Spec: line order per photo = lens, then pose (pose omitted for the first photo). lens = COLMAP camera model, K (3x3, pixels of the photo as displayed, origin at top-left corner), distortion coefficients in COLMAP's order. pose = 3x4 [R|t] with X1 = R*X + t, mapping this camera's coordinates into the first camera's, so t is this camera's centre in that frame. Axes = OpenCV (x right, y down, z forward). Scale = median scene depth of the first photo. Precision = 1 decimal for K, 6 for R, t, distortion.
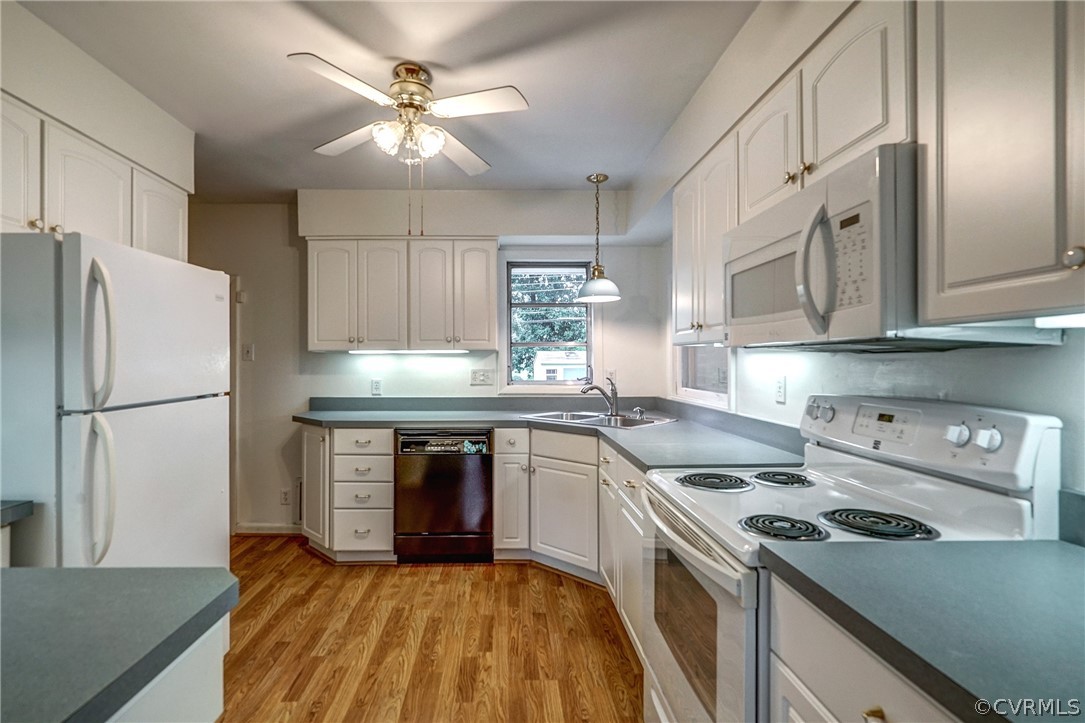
lens RADIAL K [[512.2, 0, 539.9], [0, 512.2, 360.9], [0, 0, 1]] dist [-0.004490, 0.002403]
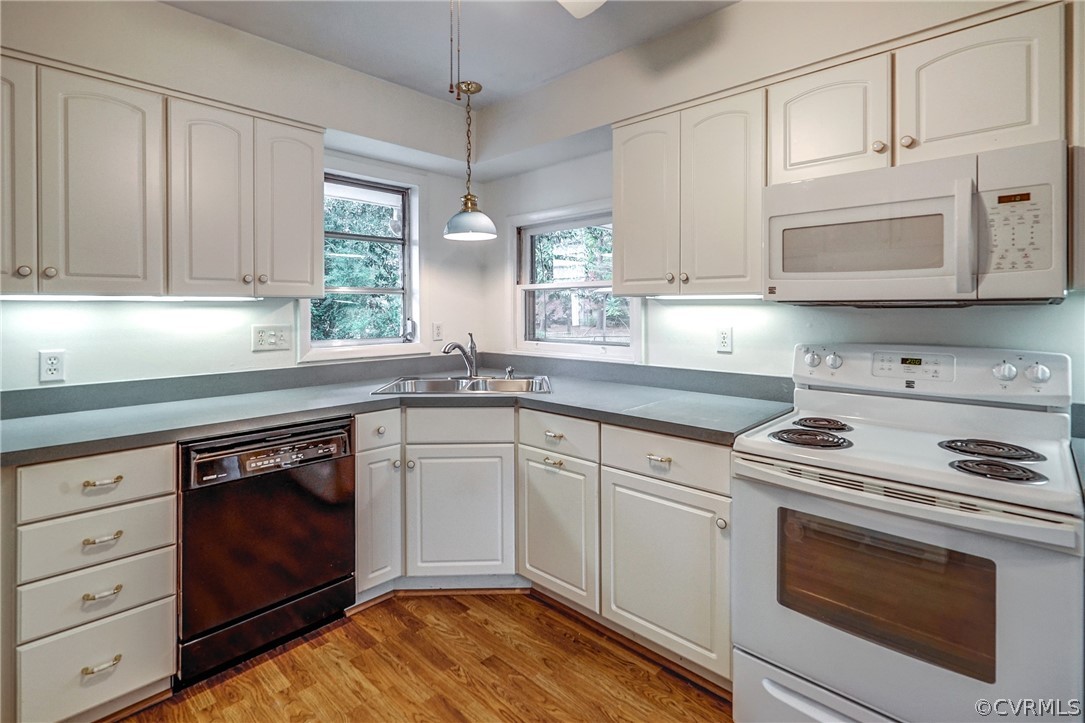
lens RADIAL K [[512.2, 0, 550.0], [0, 512.2, 308.5], [0, 0, 1]] dist [-0.004490, 0.002403]
pose [[0.715620, -0.001827, 0.698487, -0.392827], [0.000898, 0.999998, 0.001695, -0.008432], [-0.698489, -0.000586, 0.715620, 0.362474]]
